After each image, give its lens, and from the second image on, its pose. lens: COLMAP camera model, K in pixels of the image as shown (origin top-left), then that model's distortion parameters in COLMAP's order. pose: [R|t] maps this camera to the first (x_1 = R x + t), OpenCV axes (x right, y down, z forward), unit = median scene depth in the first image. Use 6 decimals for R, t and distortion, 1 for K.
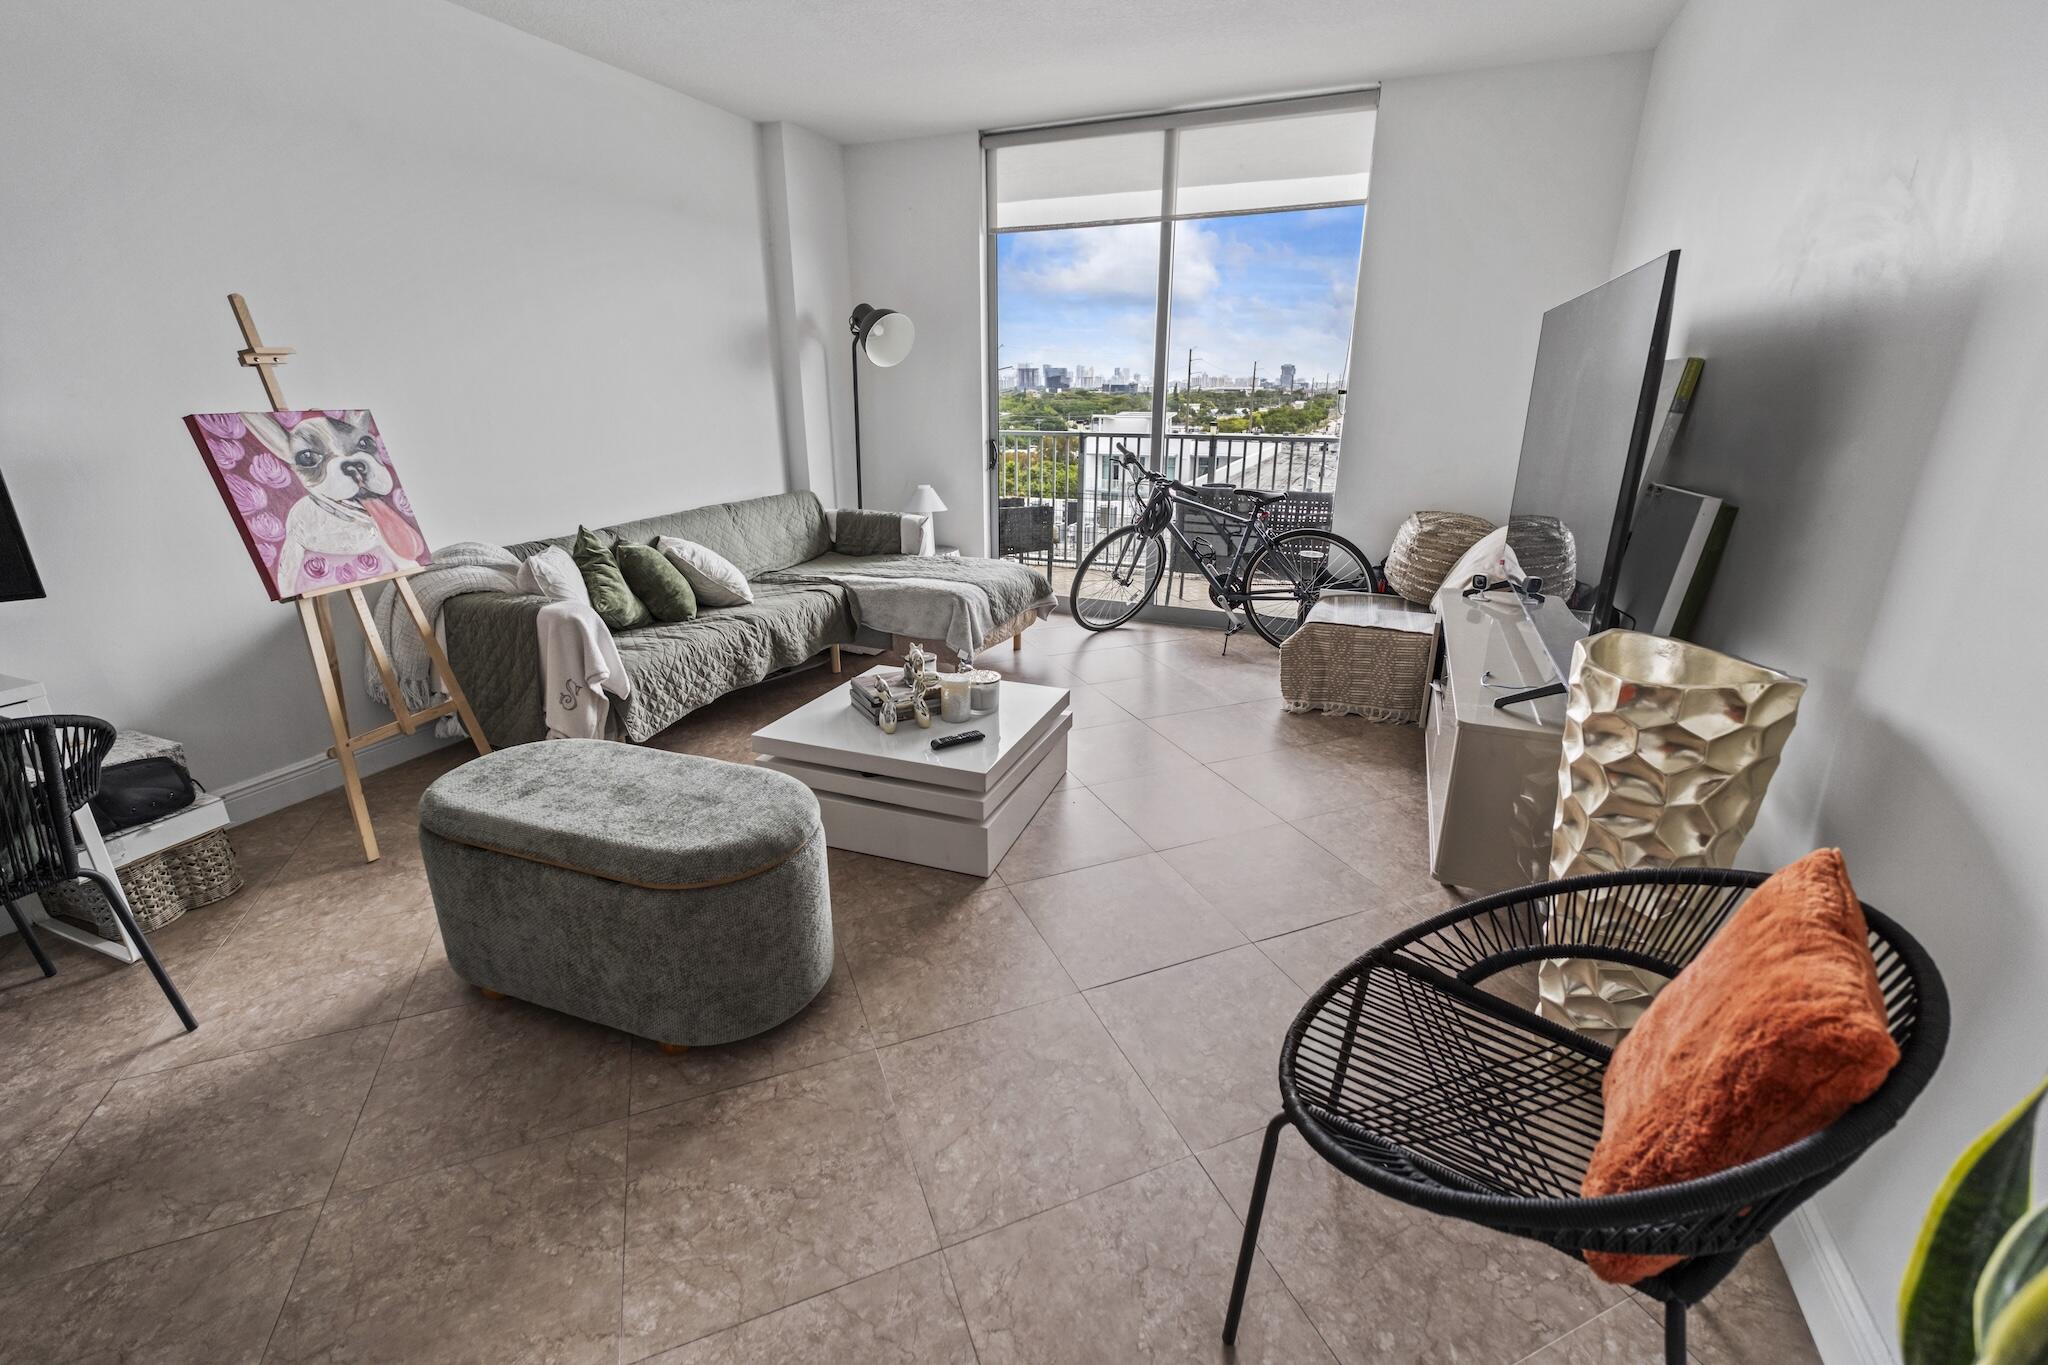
lens RADIAL K [[870.5, 0, 1028.4], [0, 870.5, 675.4], [0, 0, 1]] dist [-0.011646, 0.000346]
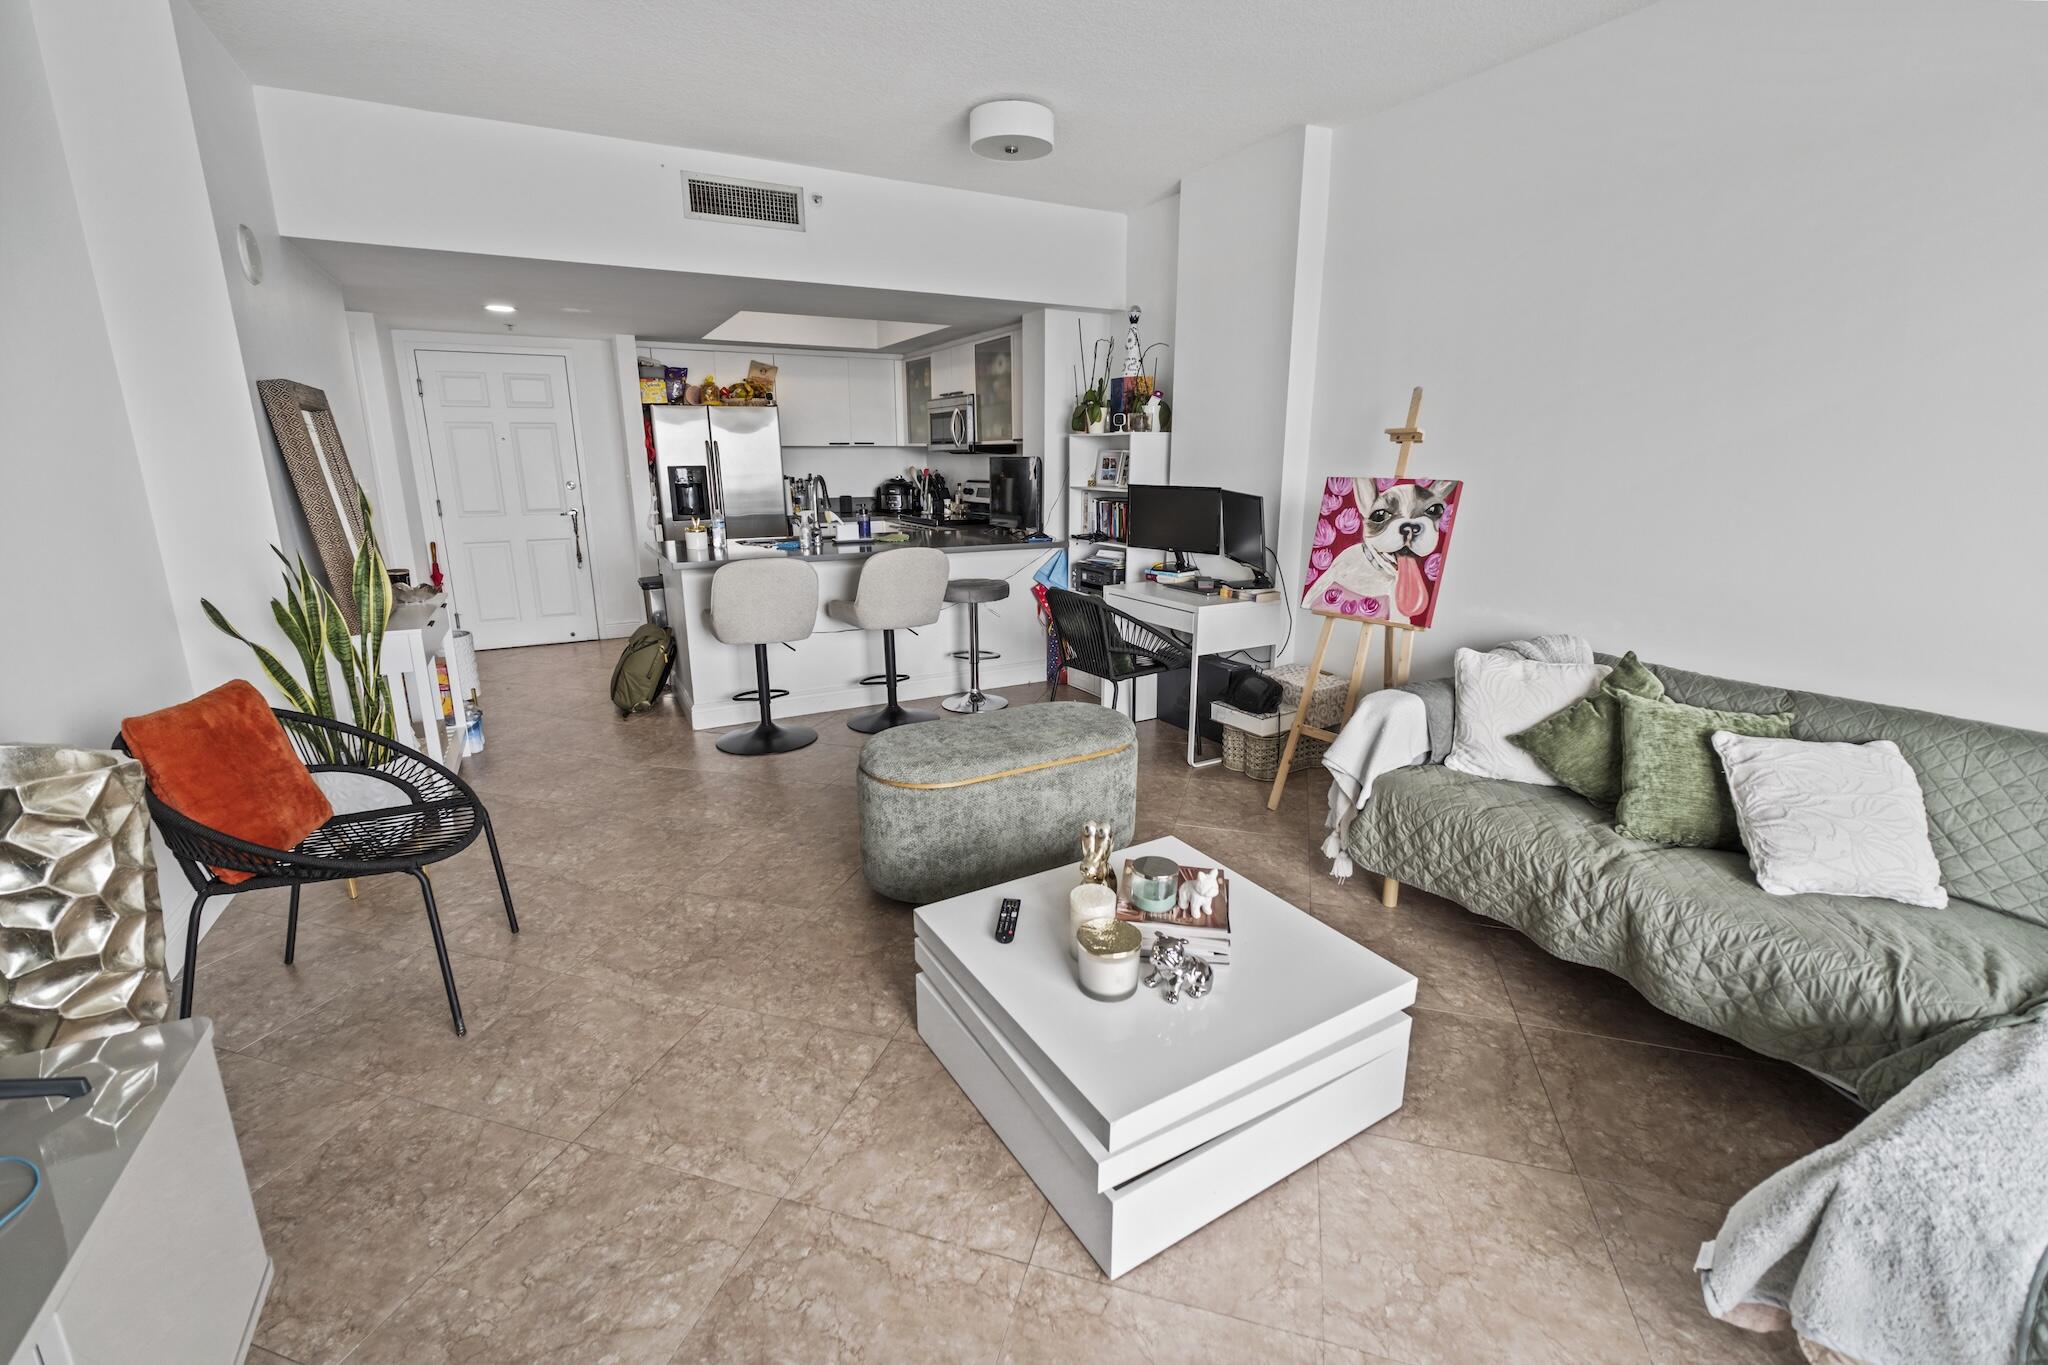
lens RADIAL K [[870.5, 0, 1039.4], [0, 870.5, 680.2], [0, 0, 1]] dist [-0.011646, 0.000346]
pose [[-0.615195, 0.194927, -0.763897, 0.350006], [-0.255026, 0.867650, 0.426784, -0.348337], [0.745987, 0.457369, -0.484062, 1.034567]]
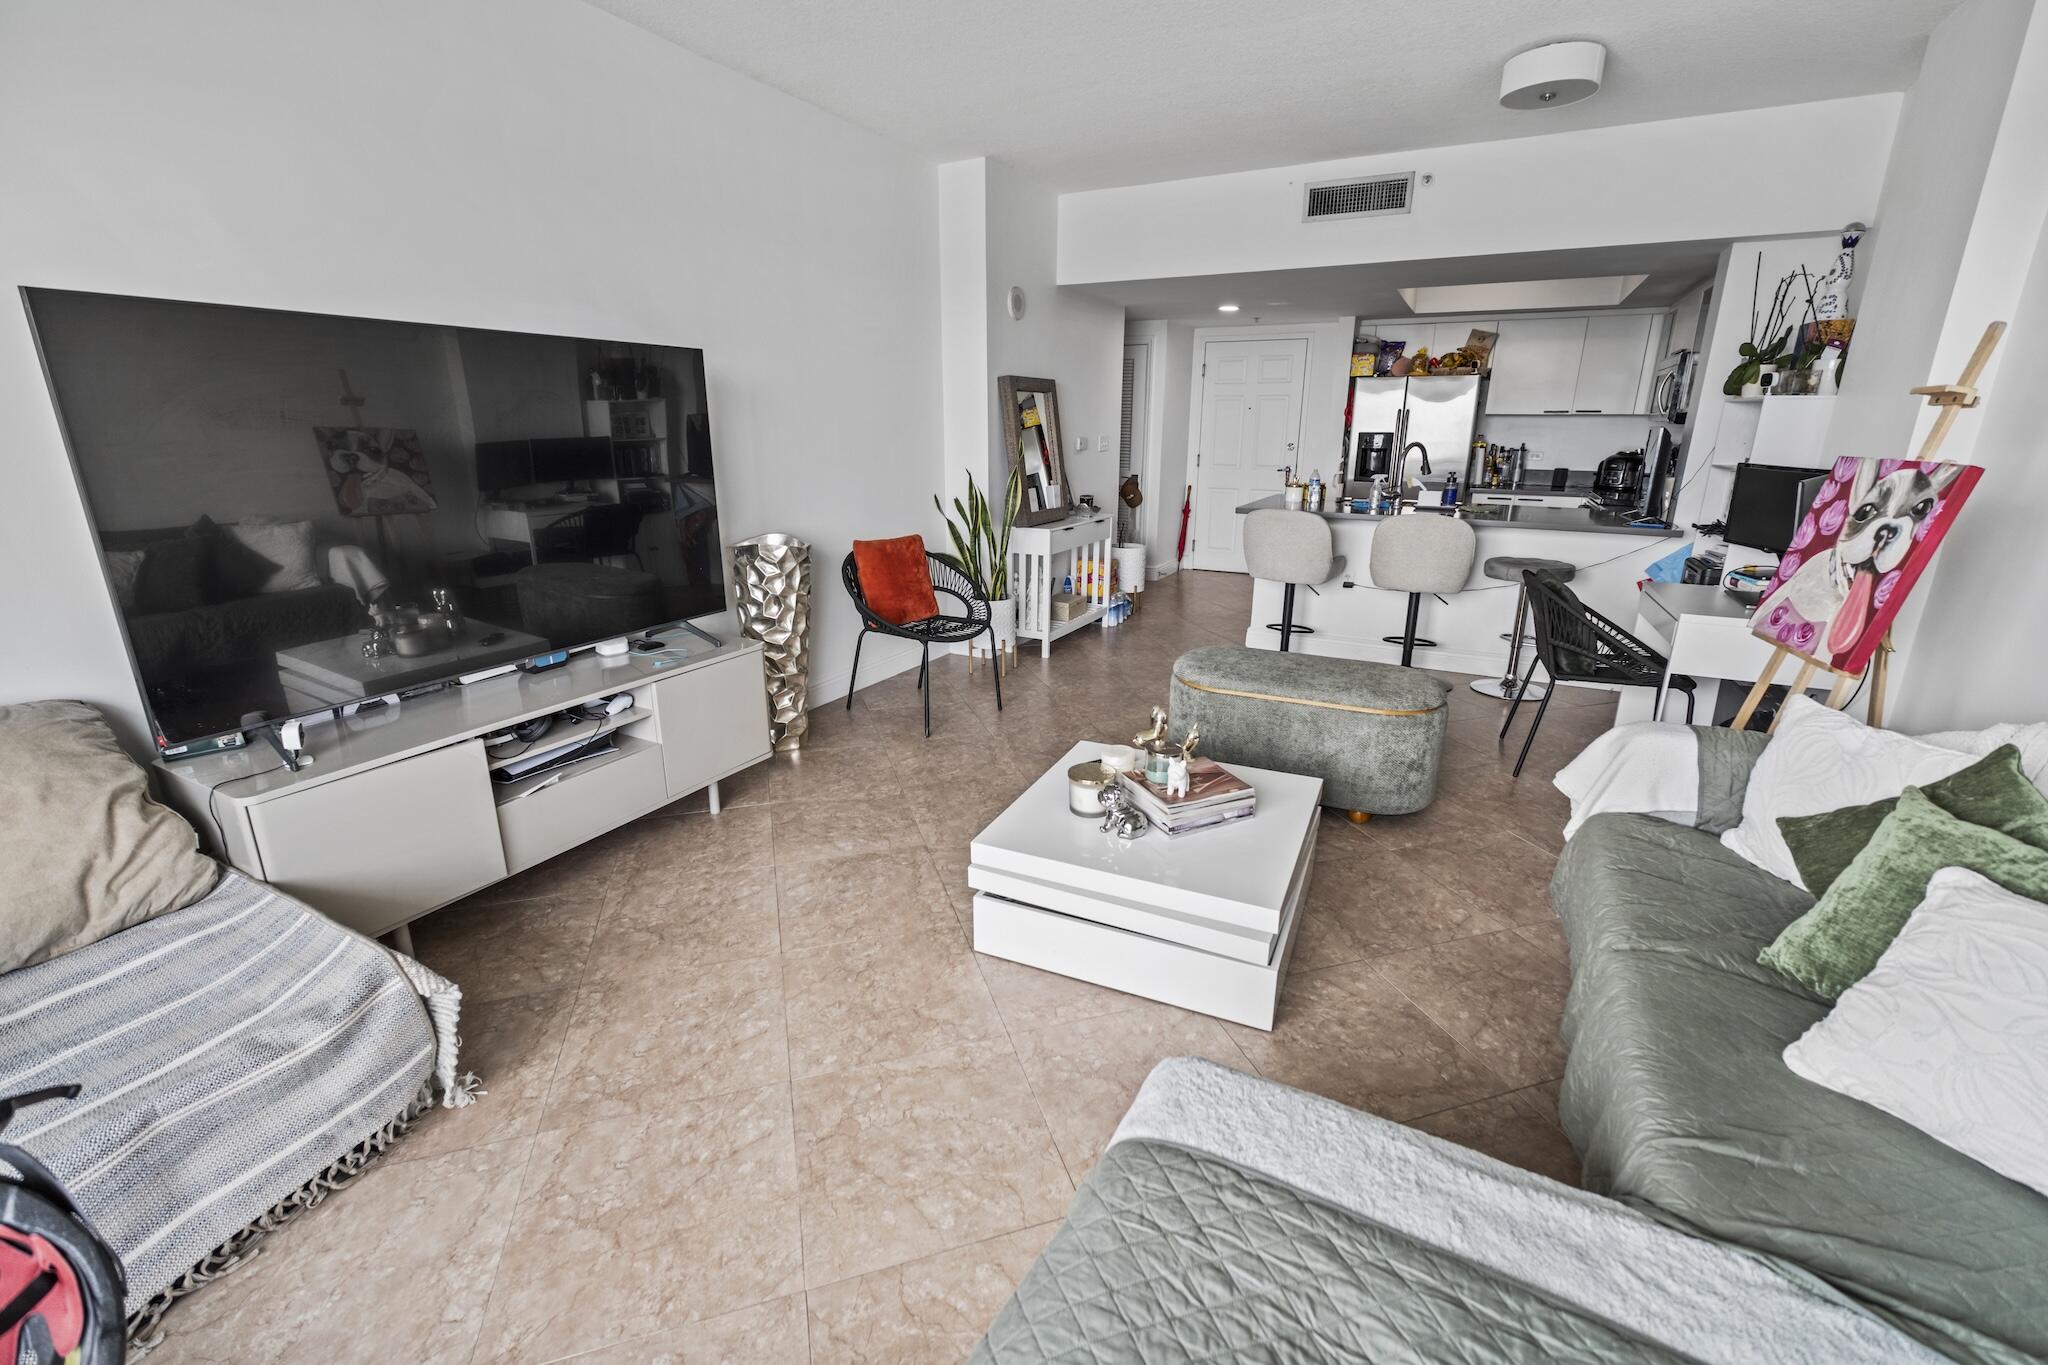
lens RADIAL K [[870.5, 0, 1035.9], [0, 870.5, 687.1], [0, 0, 1]] dist [-0.011646, 0.000346]
pose [[-0.997456, -0.027719, 0.065675, -0.047415], [0.015876, 0.811778, 0.583750, -0.483791], [-0.069495, 0.583307, -0.809273, 1.434528]]
